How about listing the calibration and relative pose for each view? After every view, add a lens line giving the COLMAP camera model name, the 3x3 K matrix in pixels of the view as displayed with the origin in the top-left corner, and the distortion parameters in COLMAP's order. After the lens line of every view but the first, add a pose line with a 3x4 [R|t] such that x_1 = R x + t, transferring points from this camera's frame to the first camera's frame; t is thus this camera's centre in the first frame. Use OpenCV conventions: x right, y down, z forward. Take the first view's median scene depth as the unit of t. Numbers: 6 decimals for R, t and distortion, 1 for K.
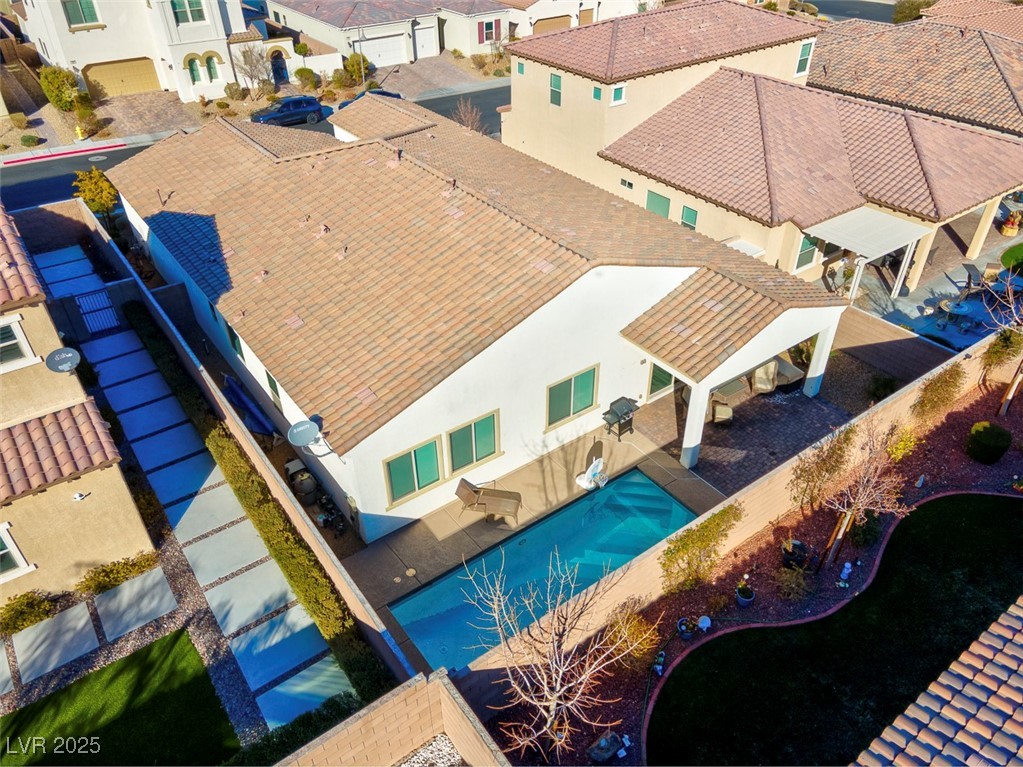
lens RADIAL K [[752.6, 0, 513.9], [0, 752.6, 384.9], [0, 0, 1]] dist [0.051058, 0.005442]
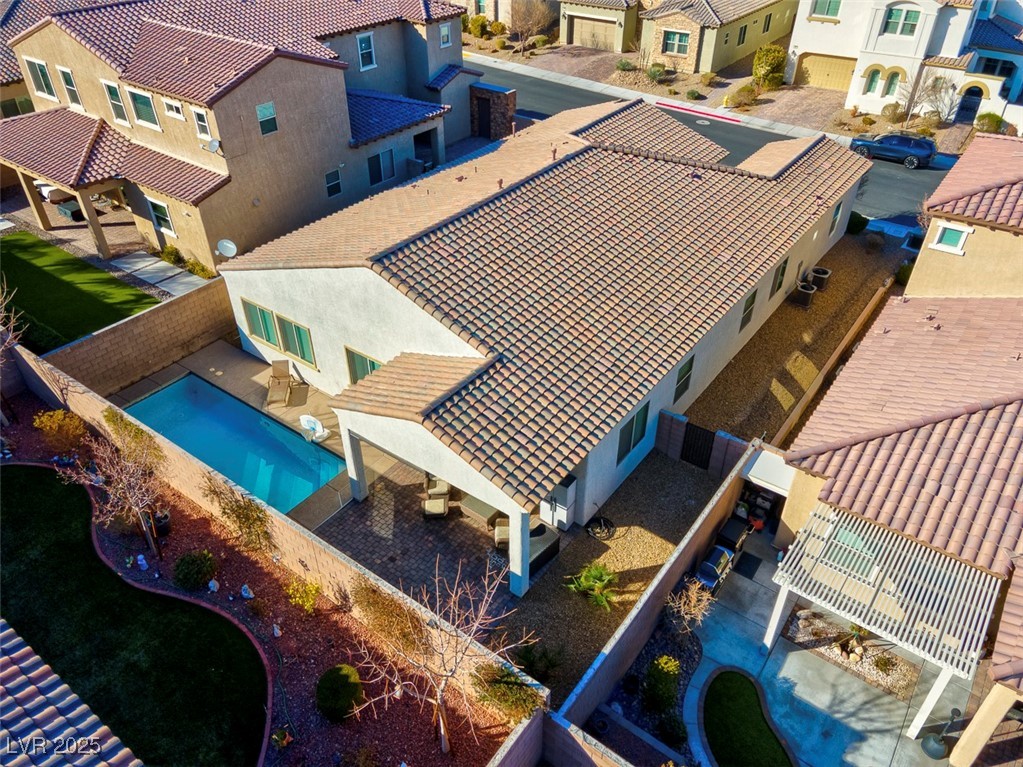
lens RADIAL K [[752.6, 0, 513.9], [0, 752.6, 384.9], [0, 0, 1]] dist [0.051058, 0.005442]
pose [[0.294307, 0.573064, -0.764841, 0.981988], [-0.564548, 0.749981, 0.344694, -0.469450], [0.771148, 0.330343, 0.544247, 0.572310]]
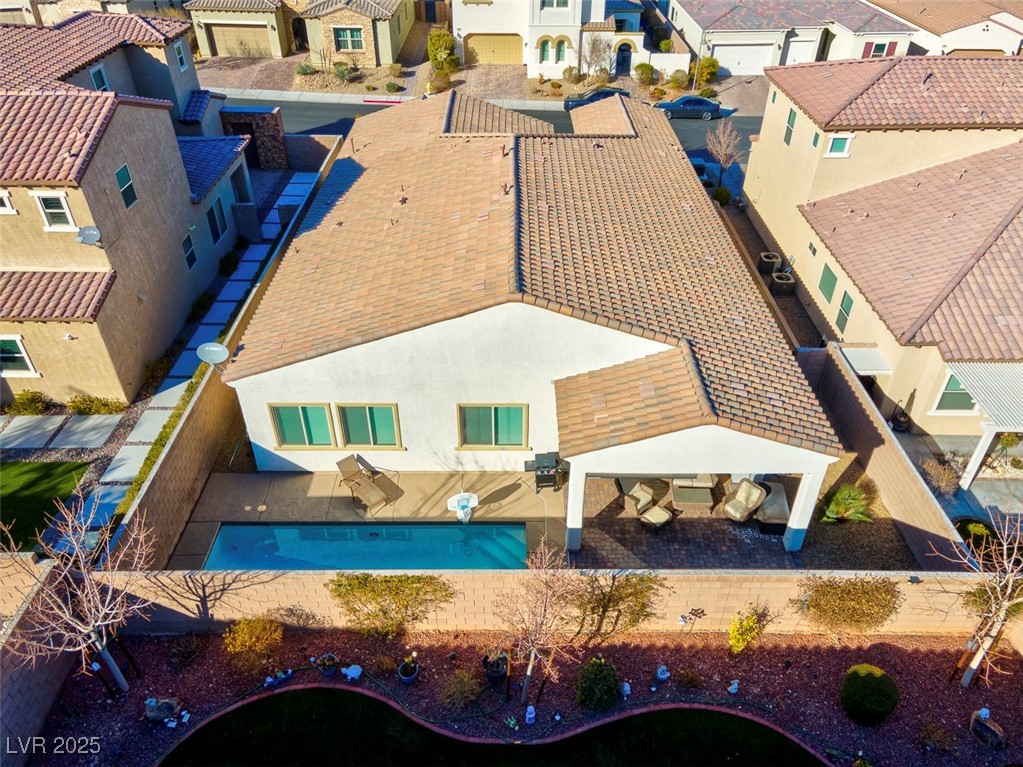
lens RADIAL K [[752.6, 0, 513.9], [0, 752.6, 384.9], [0, 0, 1]] dist [0.051058, 0.005442]
pose [[0.806873, 0.359644, -0.468629, 0.533718], [-0.356743, 0.928974, 0.098701, -0.138530], [0.470841, 0.087541, 0.877864, 0.161954]]
